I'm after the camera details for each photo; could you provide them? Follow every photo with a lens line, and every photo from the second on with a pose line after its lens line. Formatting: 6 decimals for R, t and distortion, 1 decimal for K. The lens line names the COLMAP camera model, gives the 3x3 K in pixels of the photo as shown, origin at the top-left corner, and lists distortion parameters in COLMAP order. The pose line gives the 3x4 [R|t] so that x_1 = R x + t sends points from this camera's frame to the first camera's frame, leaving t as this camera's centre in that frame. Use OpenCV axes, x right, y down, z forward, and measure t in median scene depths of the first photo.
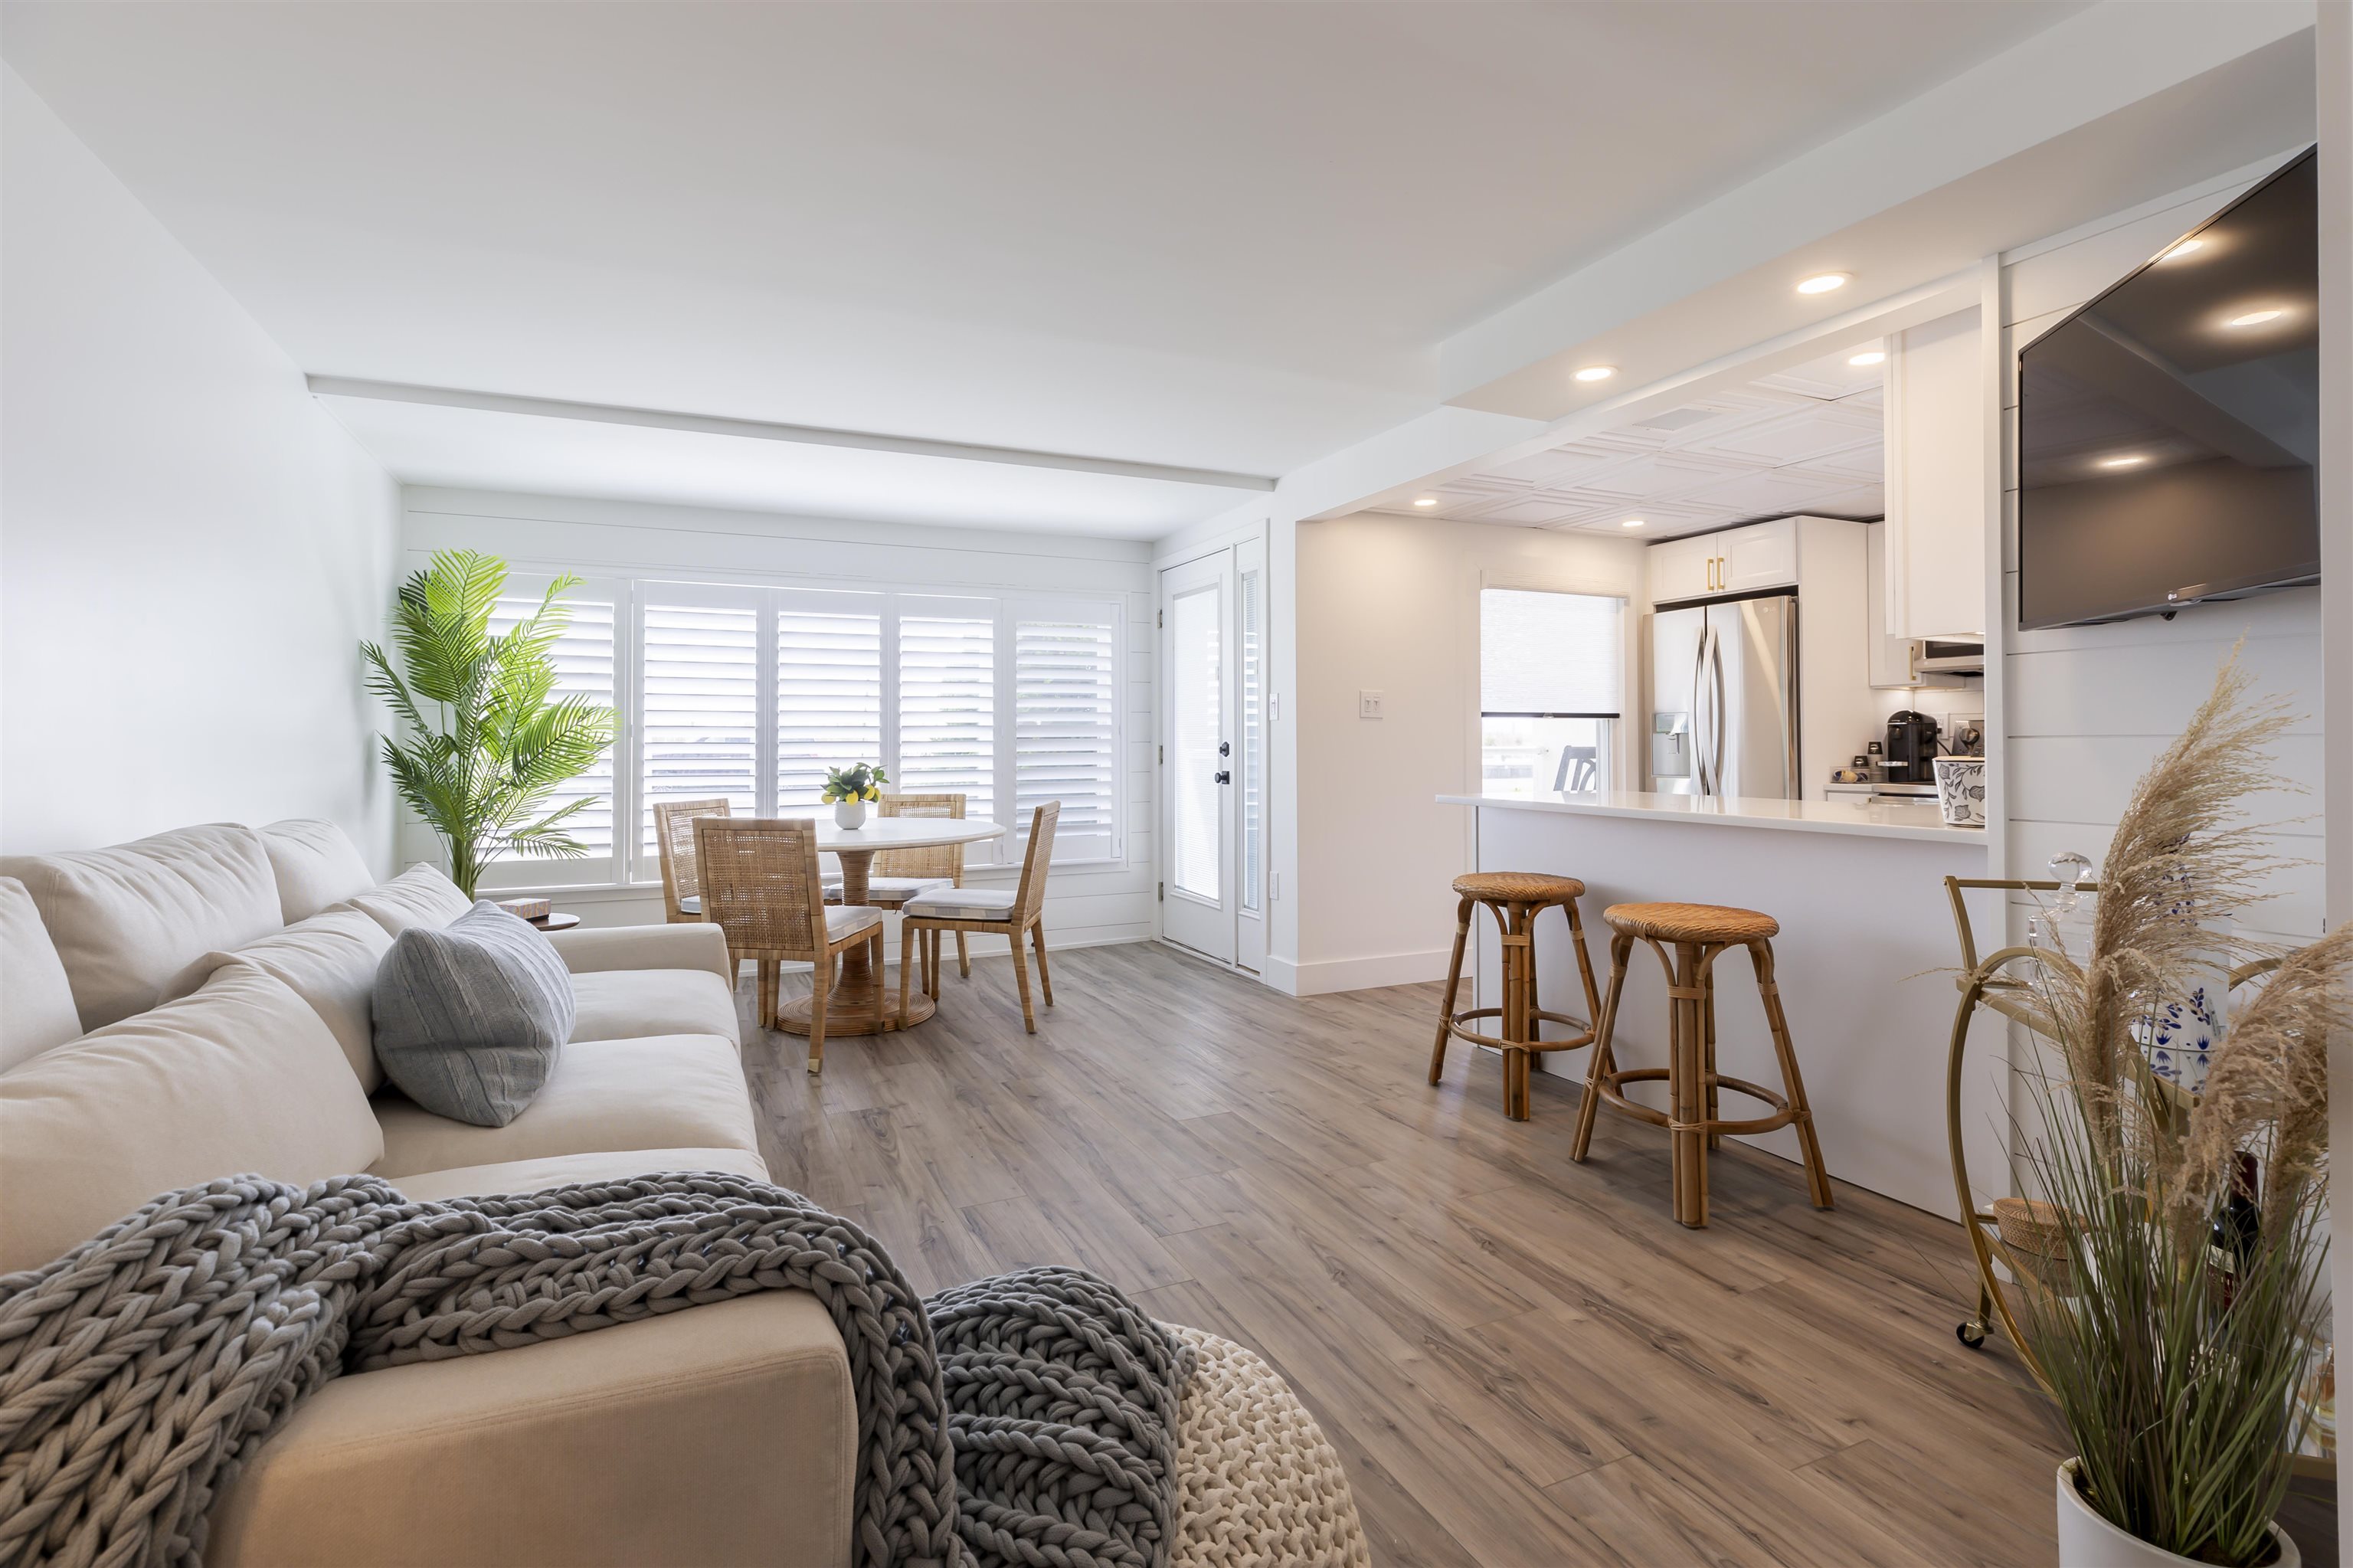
lens RADIAL K [[1081.5, 0, 1137.8], [0, 1081.5, 722.5], [0, 0, 1]] dist [0.005927, 0.000154]
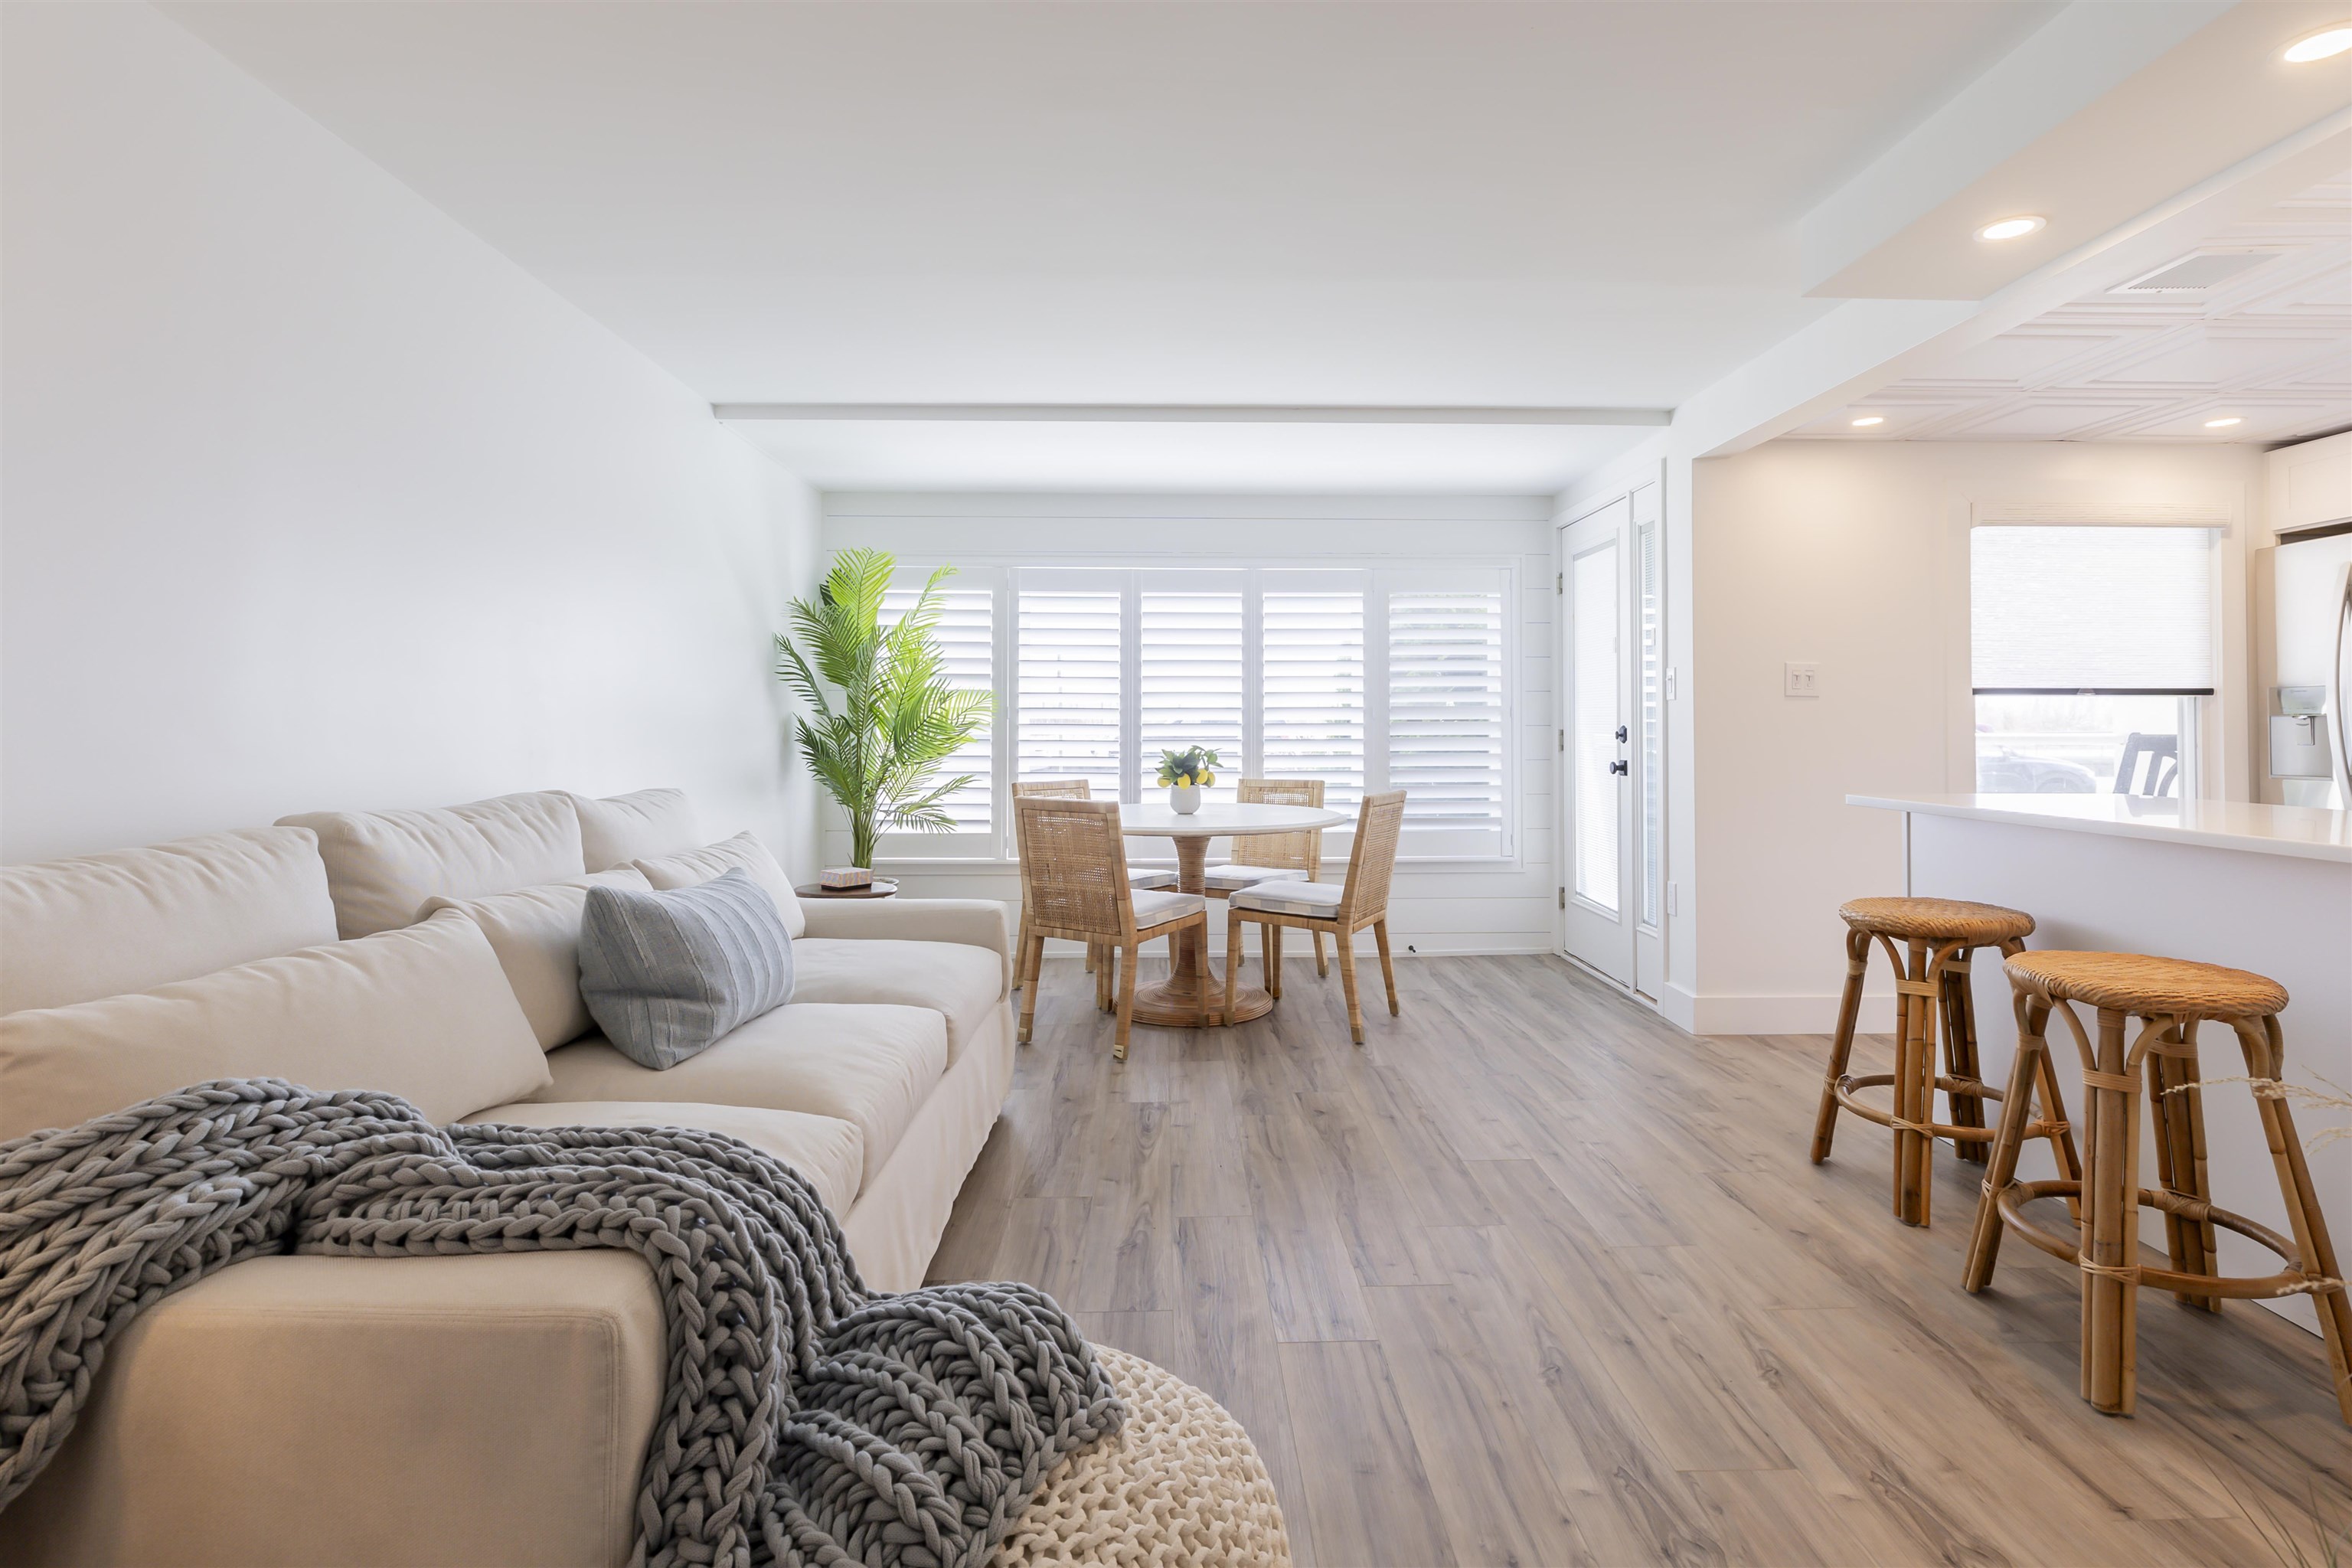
lens RADIAL K [[1159.9, 0, 1200.9], [0, 1159.9, 704.6], [0, 0, 1]] dist [0.006164, -0.000205]
pose [[0.927124, -0.002875, -0.374744, 0.171774], [0.003211, 0.999995, 0.000272, 0.000215], [0.374741, -0.001456, 0.927128, 0.048923]]
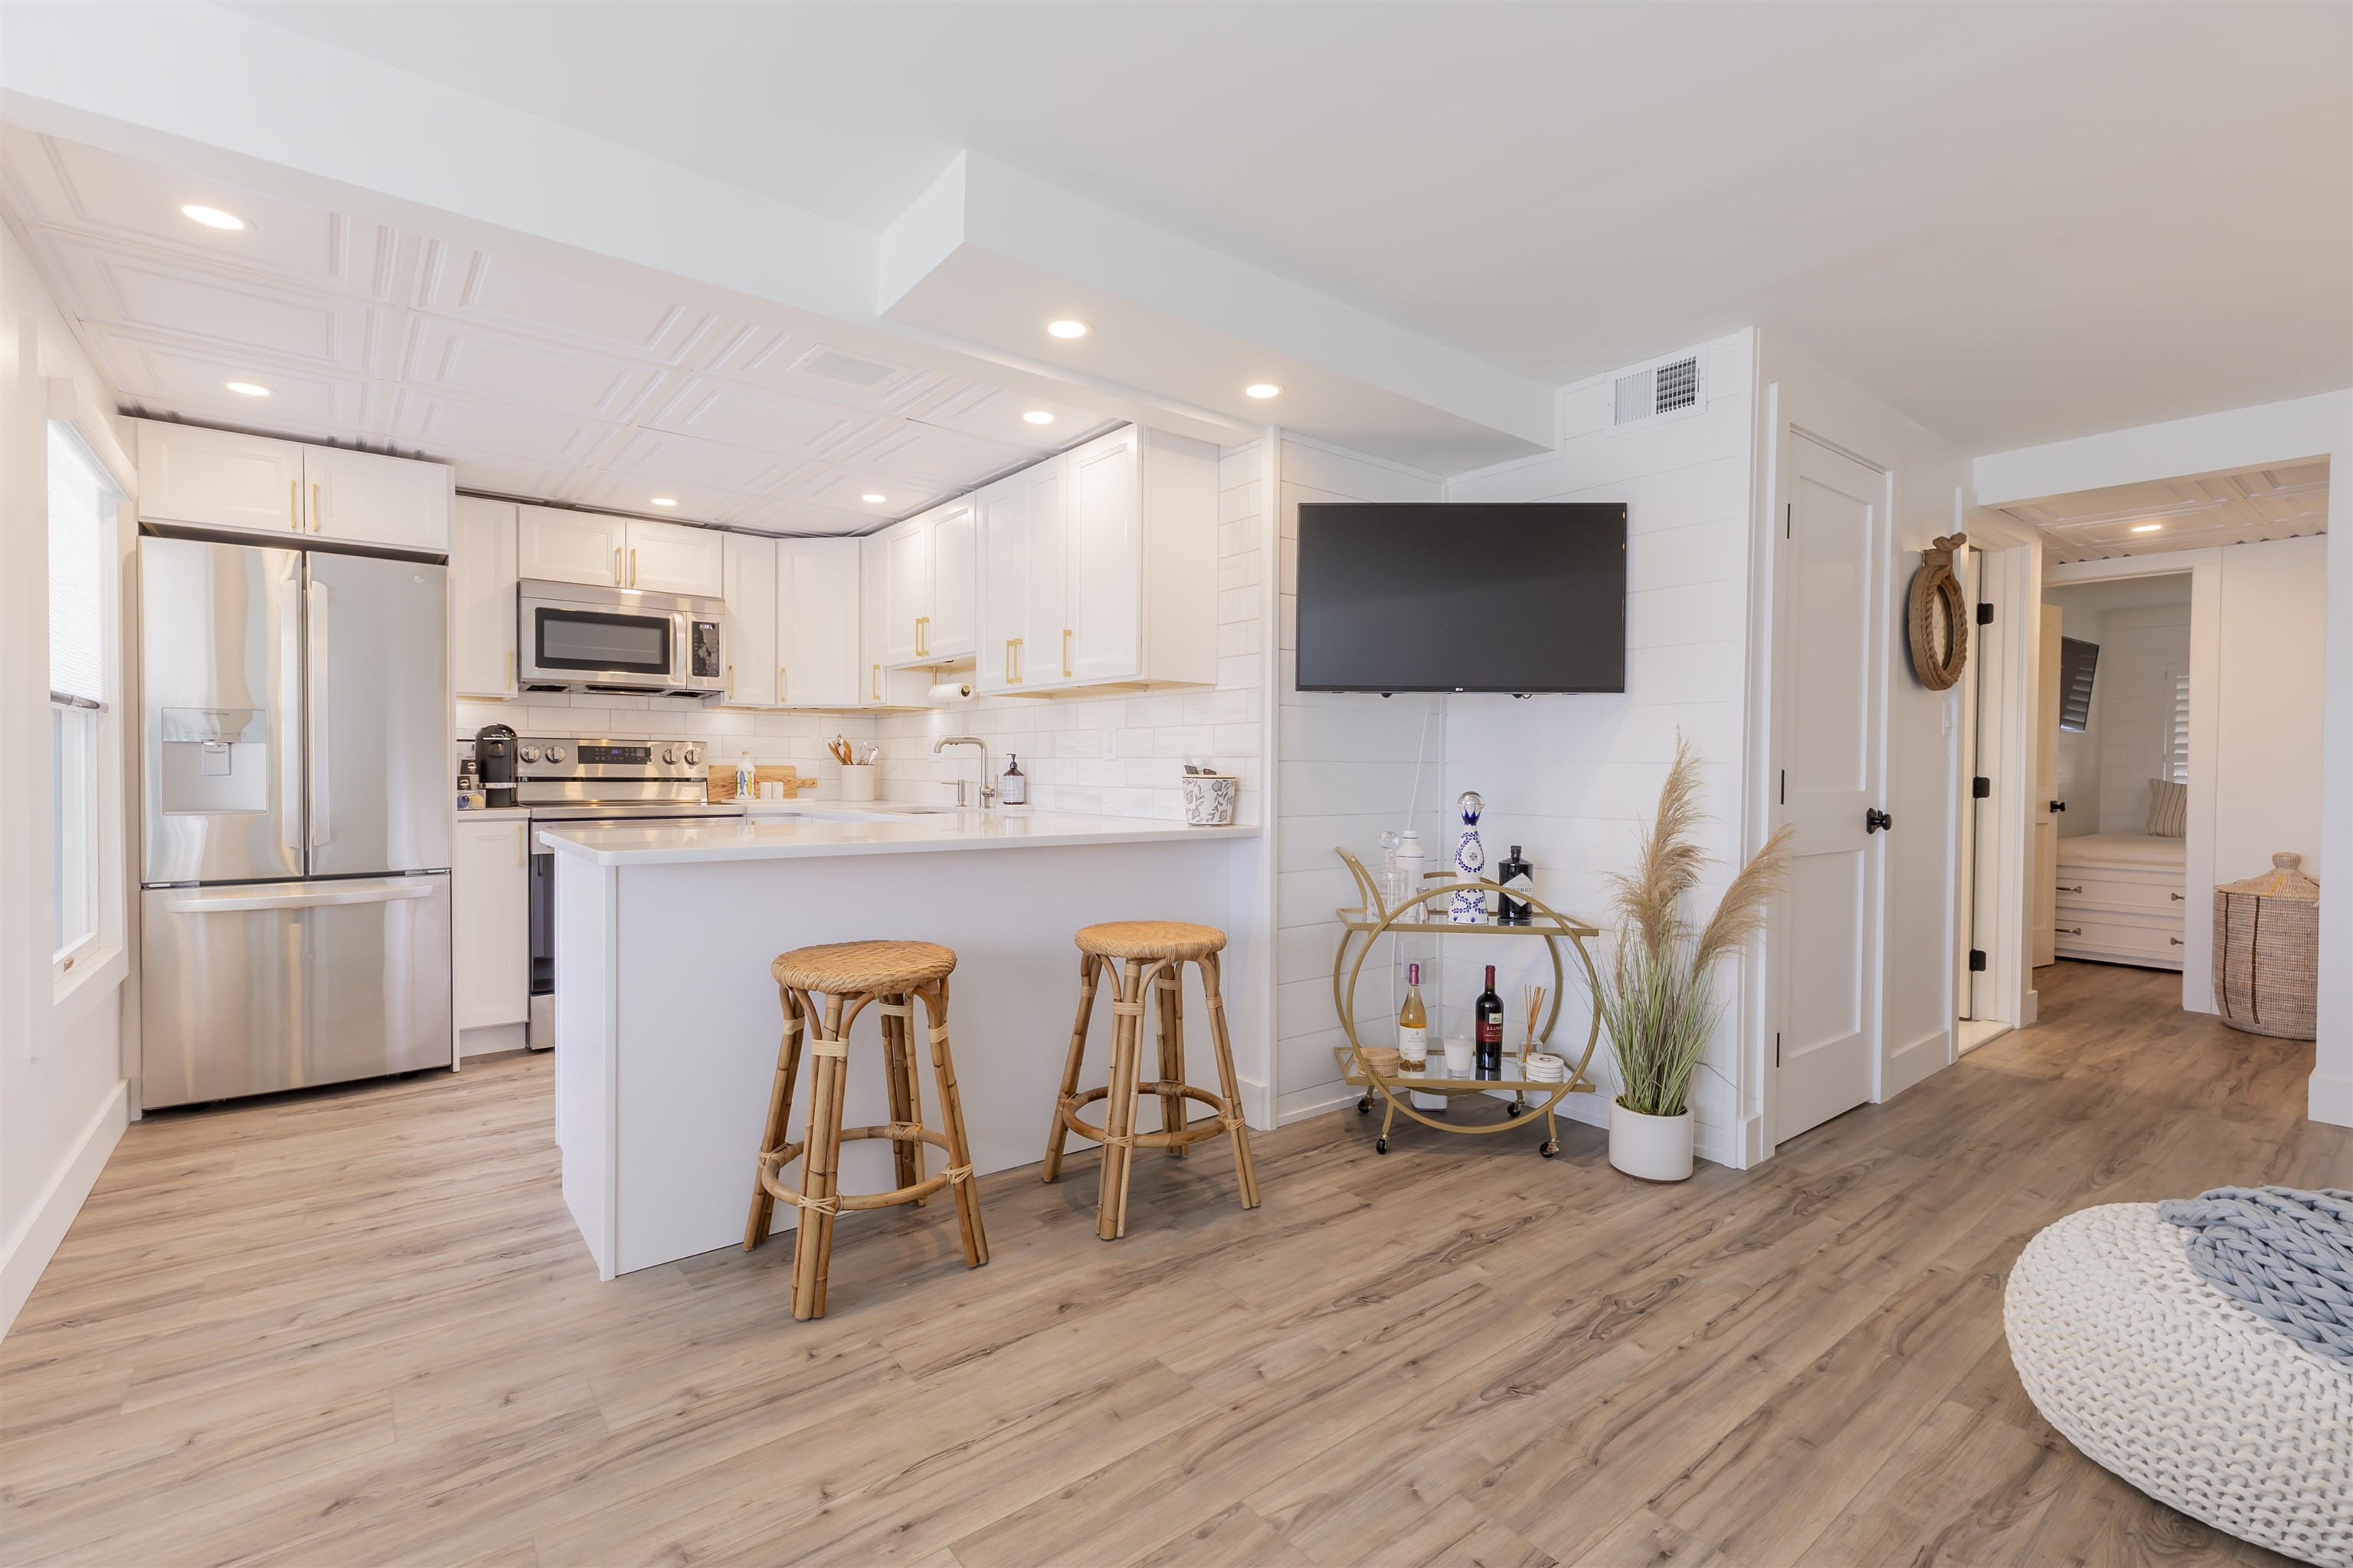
lens RADIAL K [[1054.9, 0, 1167.8], [0, 1054.9, 779.4], [0, 0, 1]] dist [0.006044, -0.000152]
pose [[-0.250065, -0.010267, 0.968175, -0.343709], [-0.024843, 0.999683, 0.004185, 0.021740], [-0.967910, -0.023006, -0.250240, 0.940040]]
